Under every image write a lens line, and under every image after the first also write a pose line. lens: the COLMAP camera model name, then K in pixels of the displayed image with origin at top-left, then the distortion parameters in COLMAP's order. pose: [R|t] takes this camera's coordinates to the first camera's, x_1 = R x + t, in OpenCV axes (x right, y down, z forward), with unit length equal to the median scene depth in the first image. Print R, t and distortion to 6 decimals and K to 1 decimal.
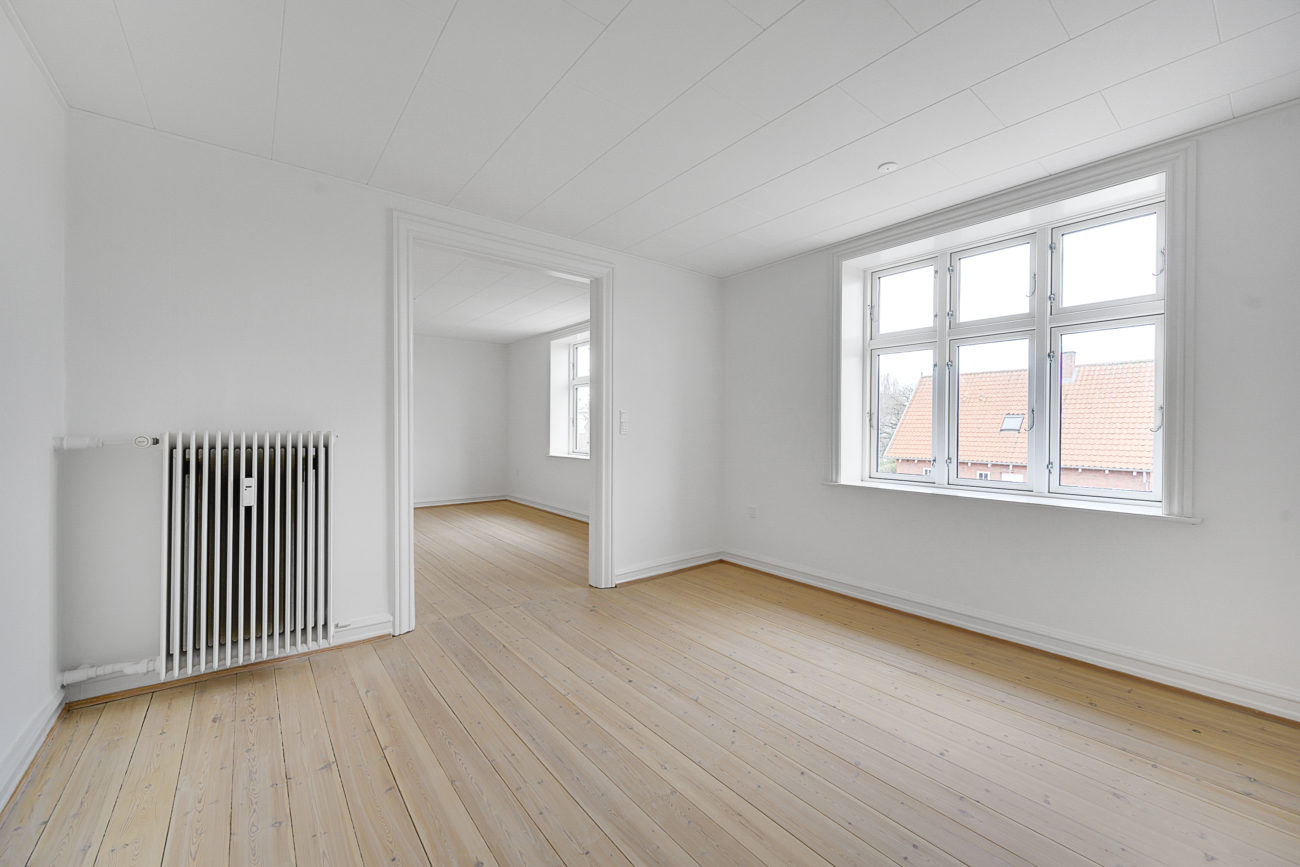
lens RADIAL K [[524.3, 0, 650.0], [0, 524.3, 433.5], [0, 0, 1]] dist [-0.002160, 0.000048]
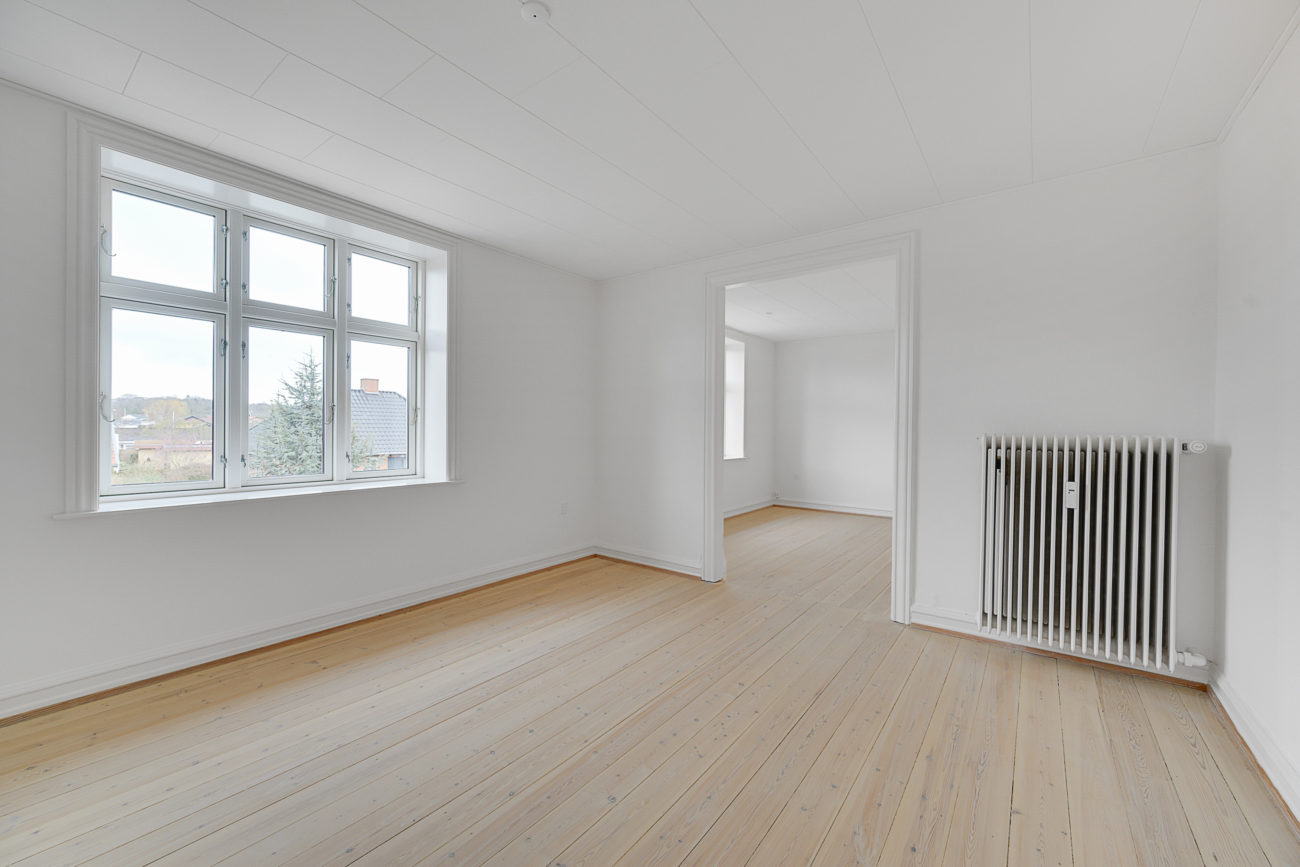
lens RADIAL K [[520.4, 0, 689.7], [0, 520.4, 434.5], [0, 0, 1]] dist [0.001112, 0.000022]
pose [[-0.322526, -0.021180, 0.946324, -0.441523], [-0.003171, 0.999768, 0.021296, -0.007742], [-0.946555, 0.003868, -0.322519, 0.556458]]
